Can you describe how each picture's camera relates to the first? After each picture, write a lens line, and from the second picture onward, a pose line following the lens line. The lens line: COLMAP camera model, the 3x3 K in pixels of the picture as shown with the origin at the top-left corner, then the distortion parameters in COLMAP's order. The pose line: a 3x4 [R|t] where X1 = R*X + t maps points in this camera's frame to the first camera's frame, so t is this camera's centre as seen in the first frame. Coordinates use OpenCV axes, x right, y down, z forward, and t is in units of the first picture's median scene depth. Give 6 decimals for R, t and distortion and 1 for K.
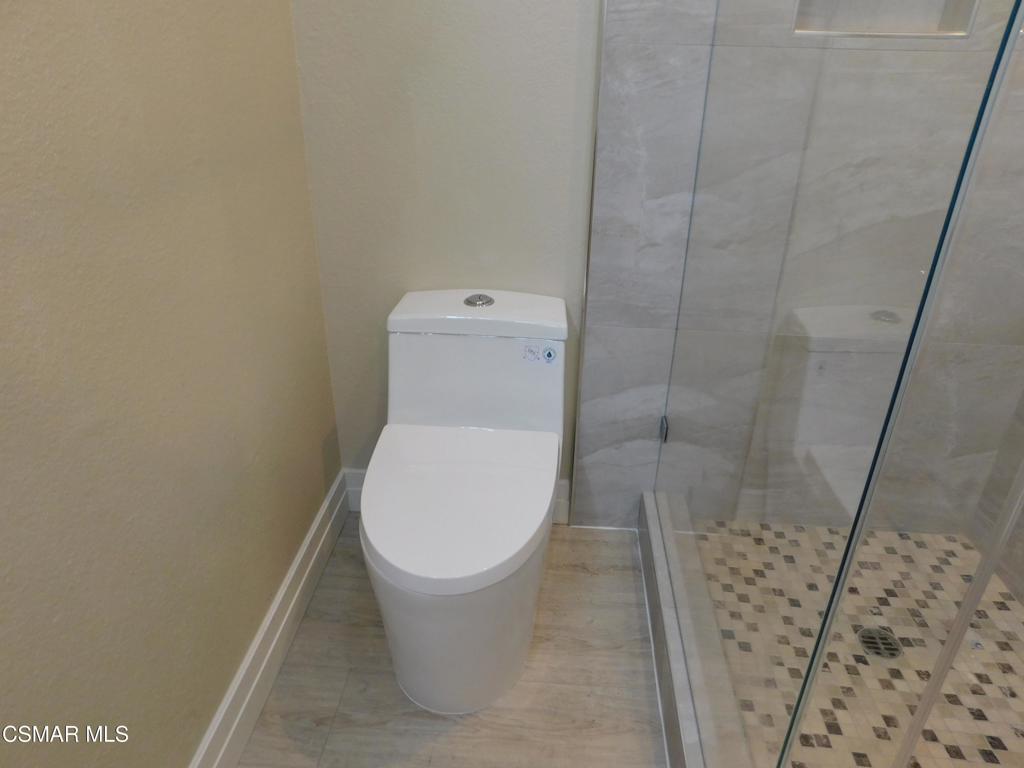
lens RADIAL K [[653.5, 0, 512.0], [0, 653.5, 384.0], [0, 0, 1]] dist [0.006864, -0.031939]
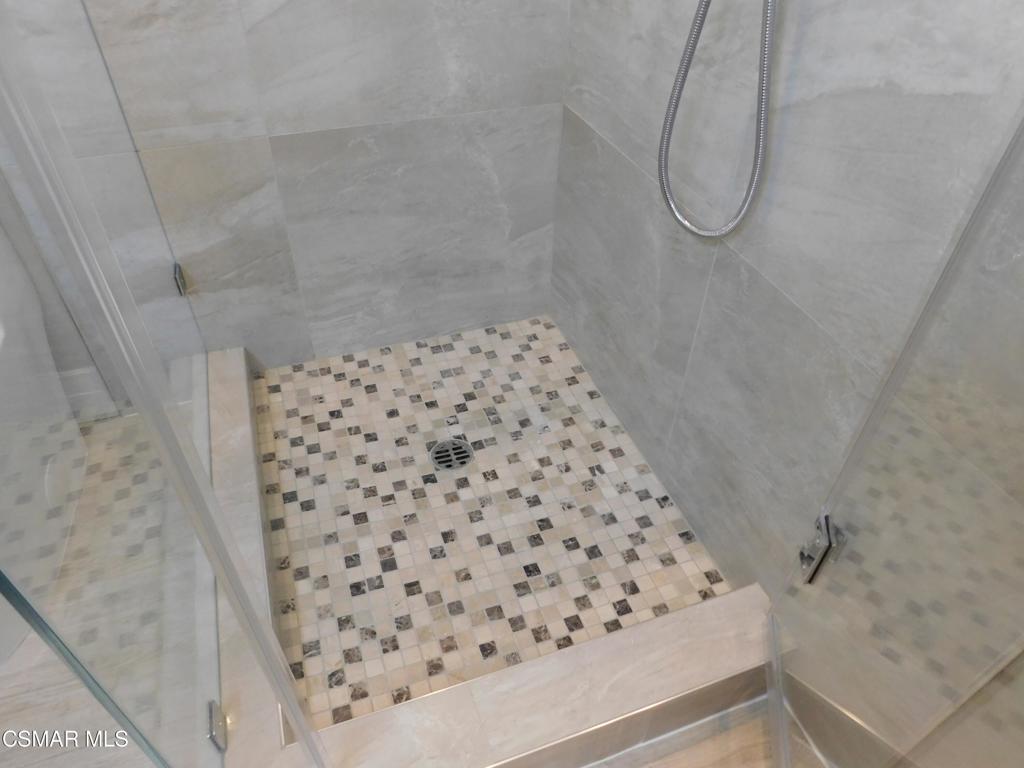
lens RADIAL K [[681.5, 0, 512.0], [0, 681.5, 384.0], [0, 0, 1]] dist [-0.026714, 0.003445]
pose [[0.911486, -0.274512, 0.306328, 0.341420], [0.181951, 0.936981, 0.298263, 0.016399], [-0.368900, -0.216126, 0.903992, 0.077117]]
